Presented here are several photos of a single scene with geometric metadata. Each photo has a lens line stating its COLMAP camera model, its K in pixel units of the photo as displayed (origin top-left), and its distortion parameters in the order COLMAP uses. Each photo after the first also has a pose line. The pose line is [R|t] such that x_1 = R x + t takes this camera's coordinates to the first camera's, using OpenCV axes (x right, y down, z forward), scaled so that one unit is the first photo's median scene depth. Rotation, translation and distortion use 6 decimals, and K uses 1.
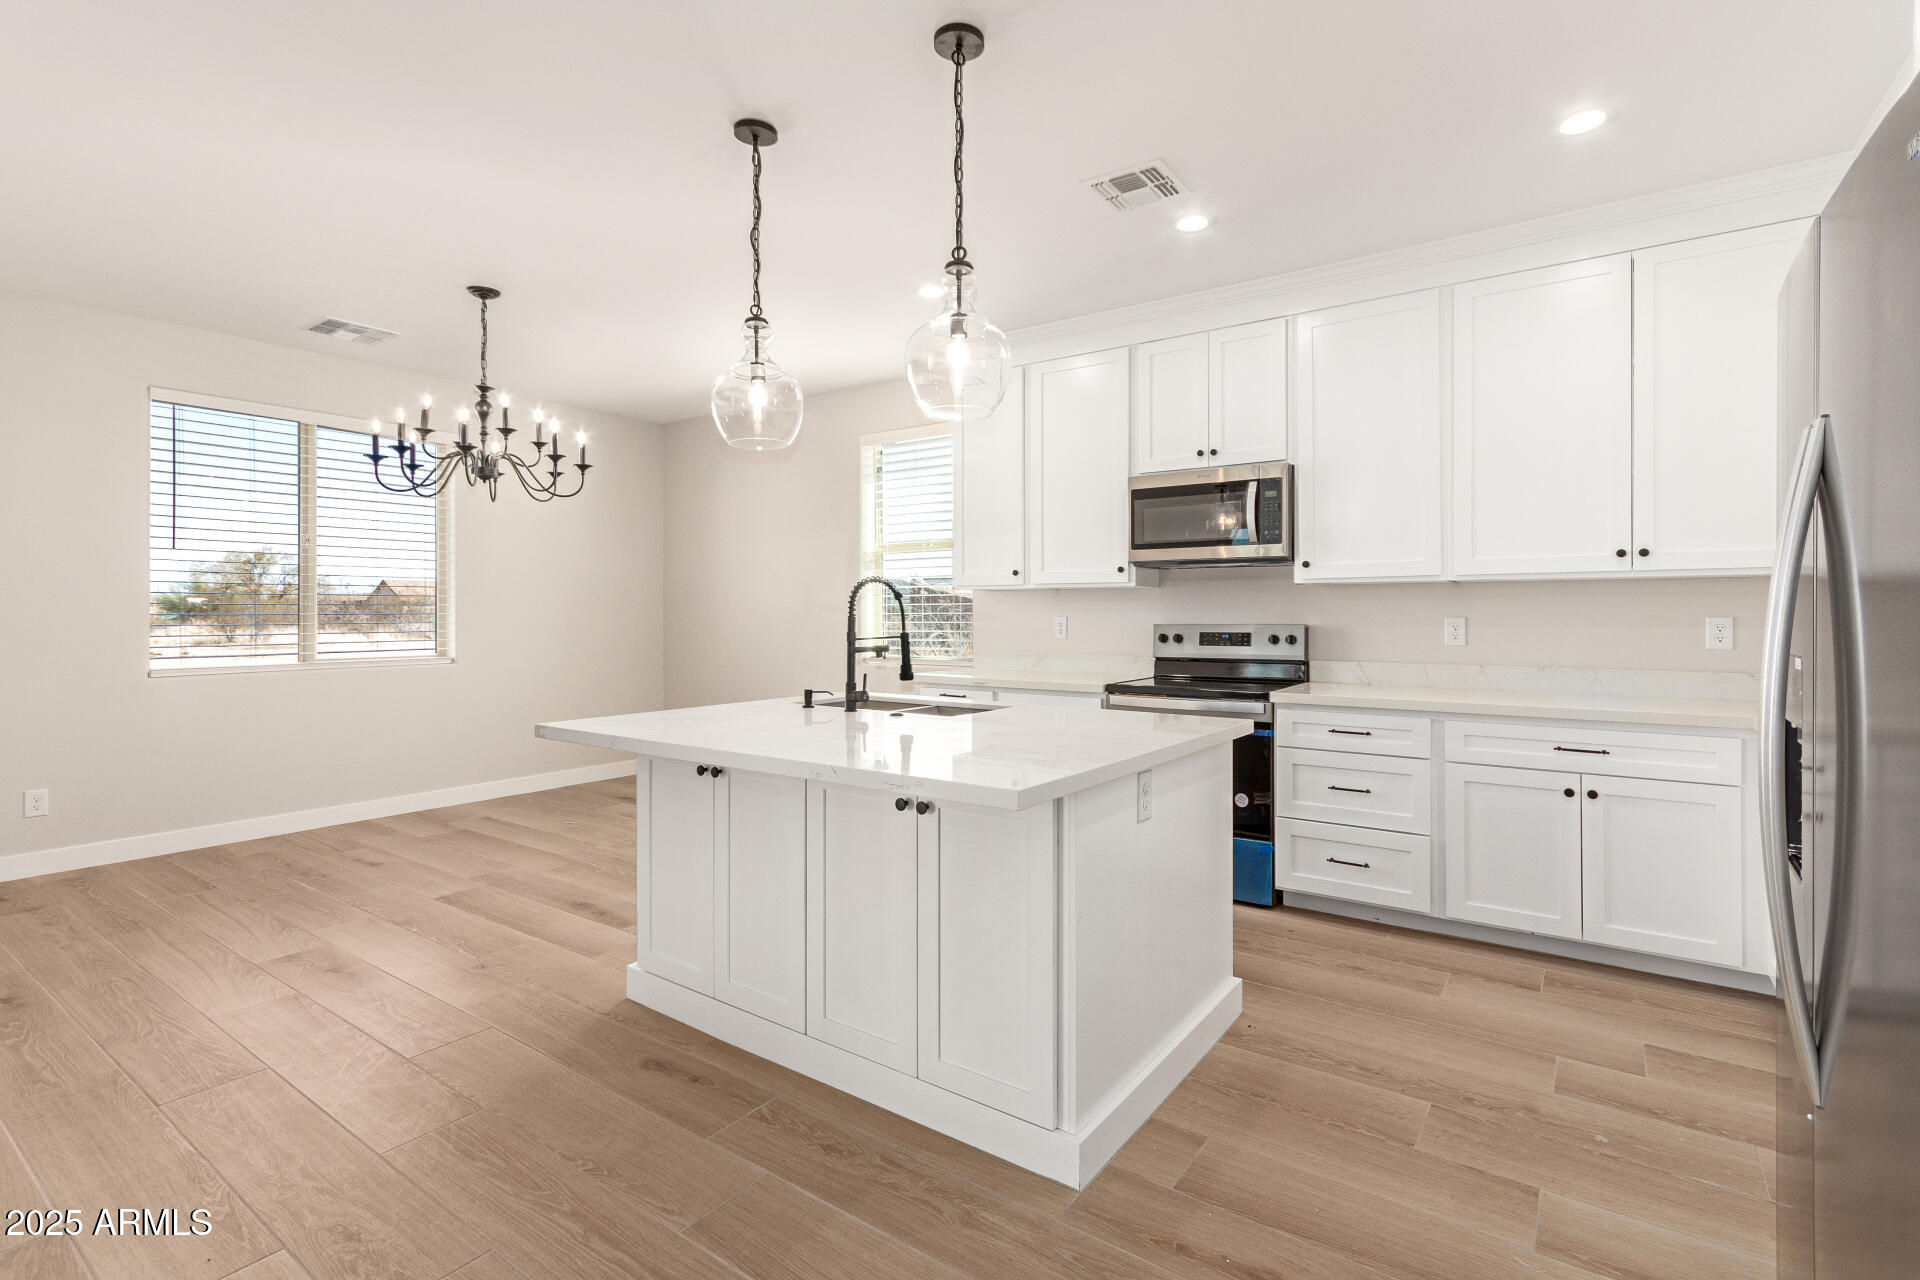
lens RADIAL K [[880.1, 0, 969.9], [0, 880.1, 614.1], [0, 0, 1]] dist [0.012169, -0.003883]
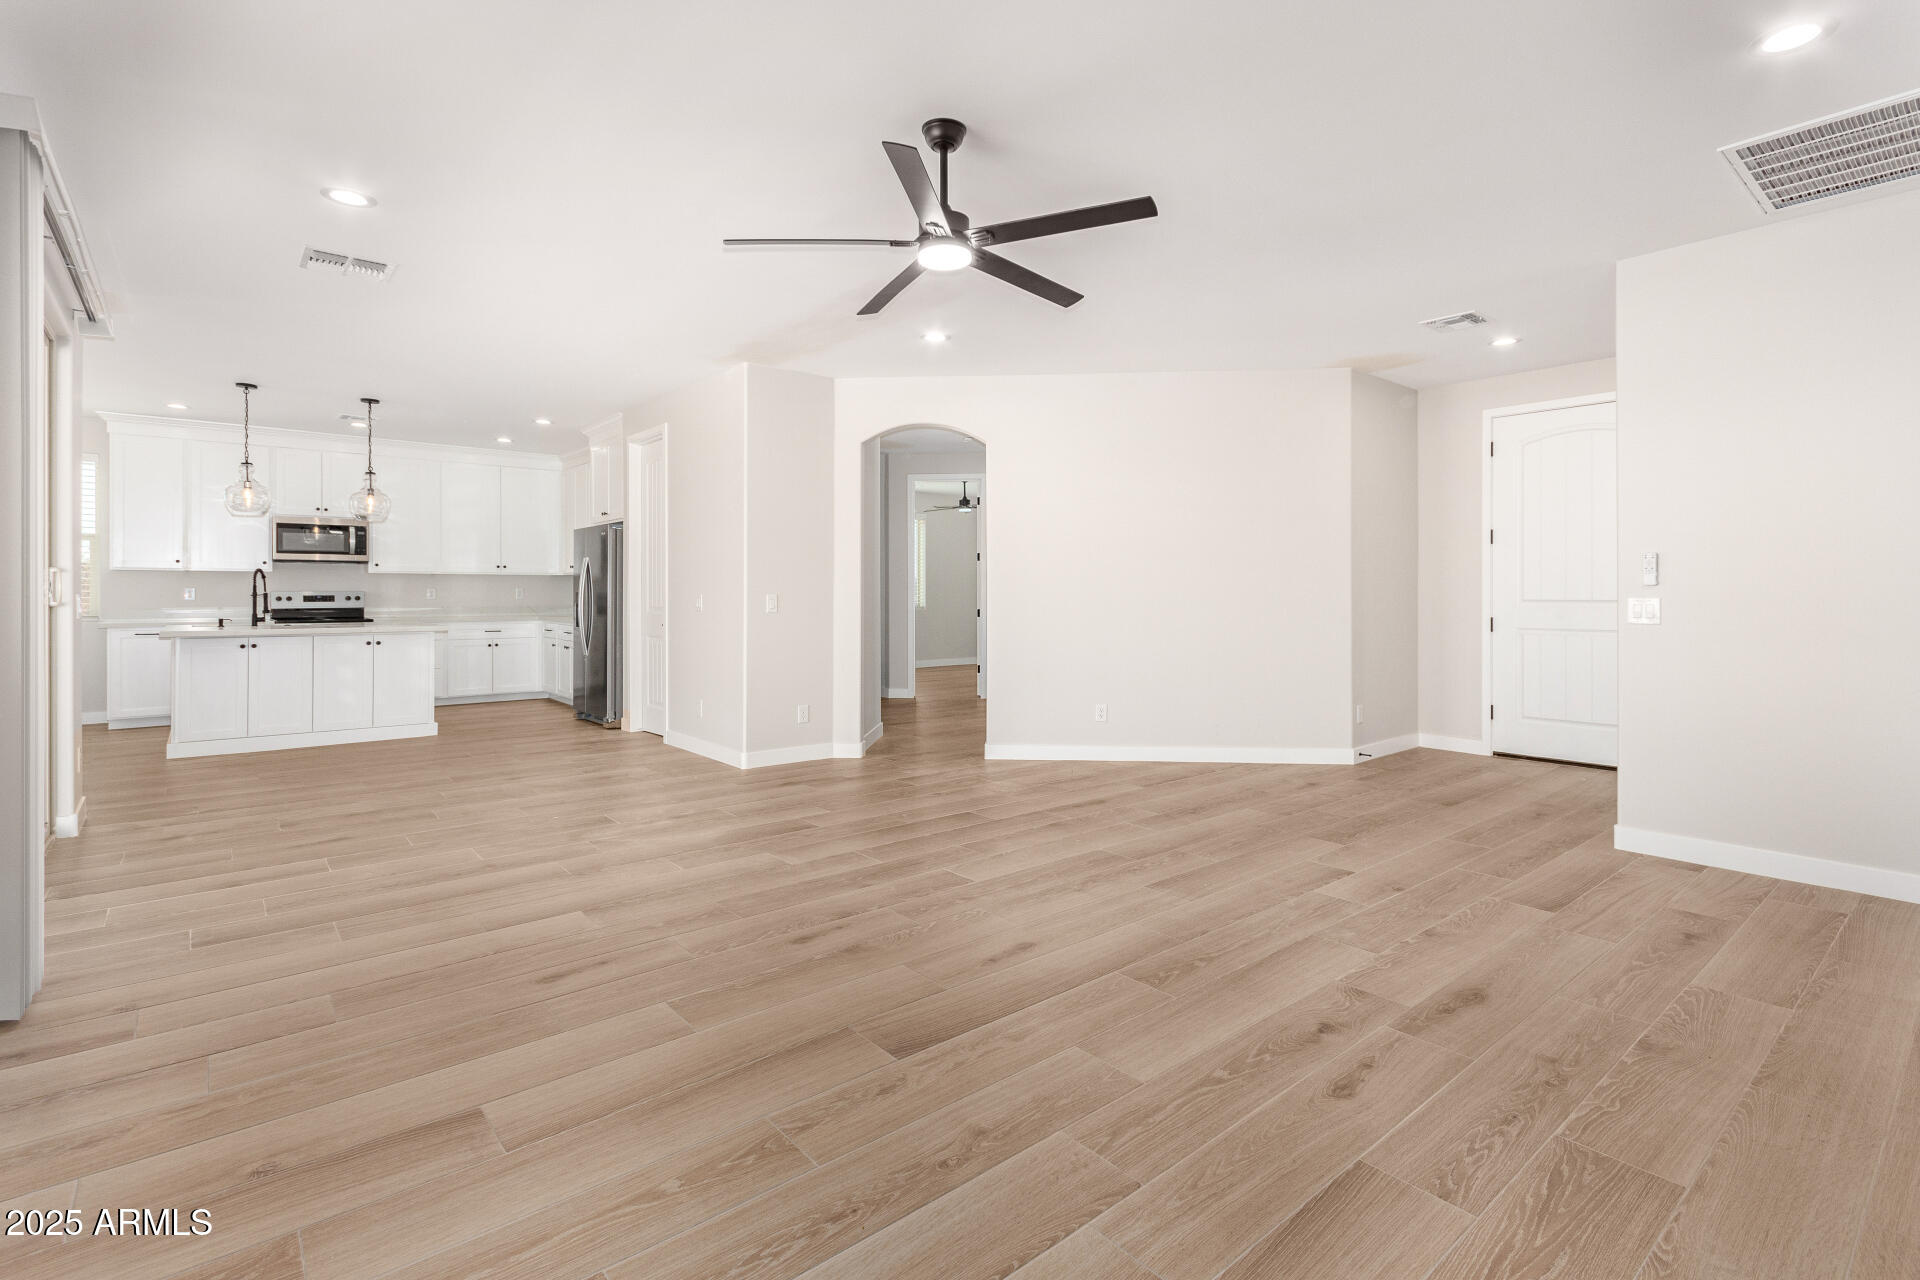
lens RADIAL K [[880.1, 0, 967.5], [0, 880.1, 596.8], [0, 0, 1]] dist [0.012169, -0.003883]
pose [[0.239975, -0.003538, 0.970773, -1.512206], [-0.001016, 0.999992, 0.003896, 0.016623], [-0.970779, -0.001922, 0.239969, -1.071327]]
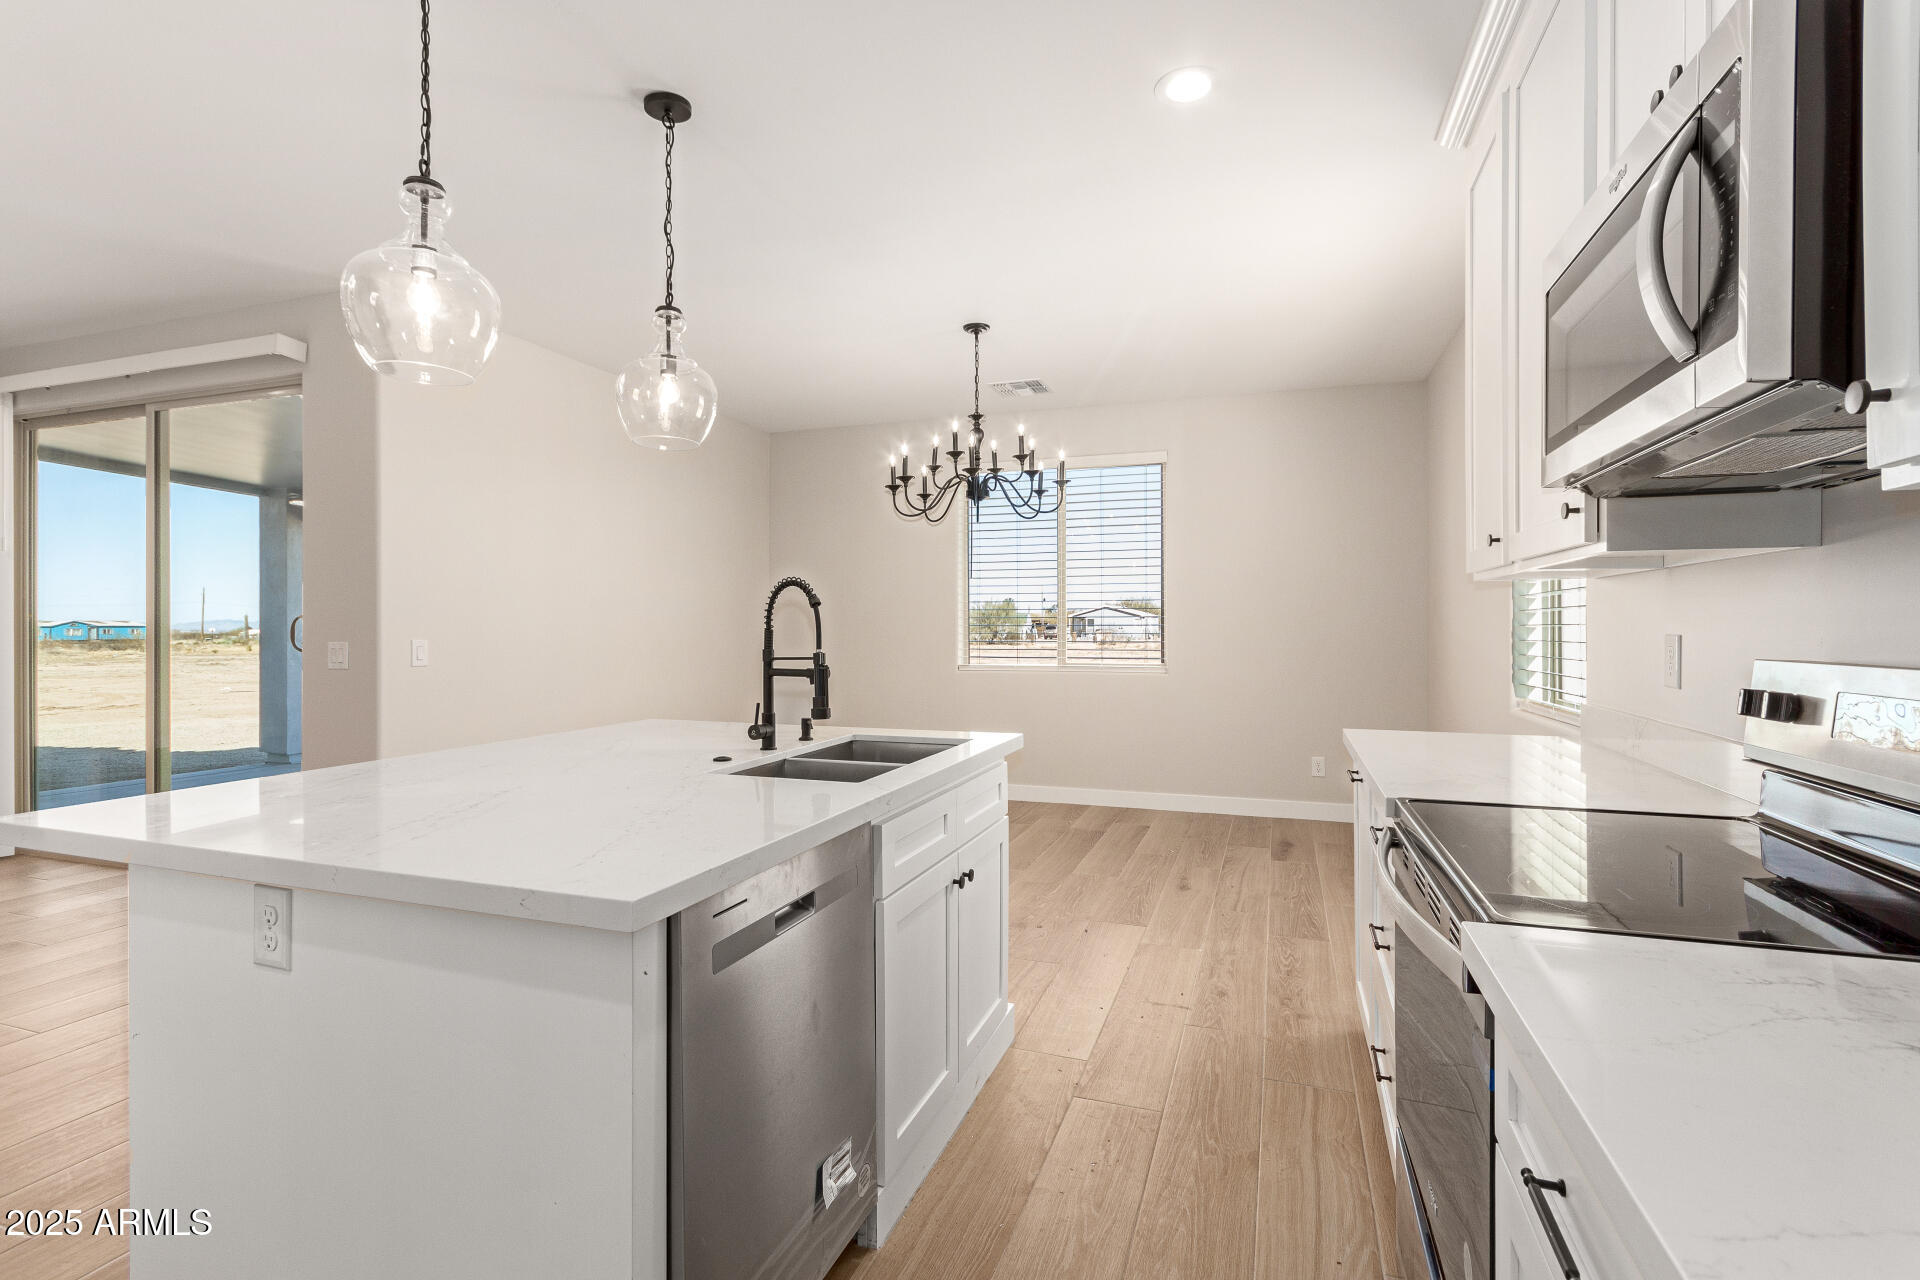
lens RADIAL K [[891.4, 0, 972.5], [0, 891.4, 624.8], [0, 0, 1]] dist [0.019763, 0.000182]
pose [[0.276601, 0.000901, -0.960985, 0.536573], [-0.000081, 1.000000, 0.000915, -0.002140], [0.960985, -0.000175, 0.276601, 0.740369]]
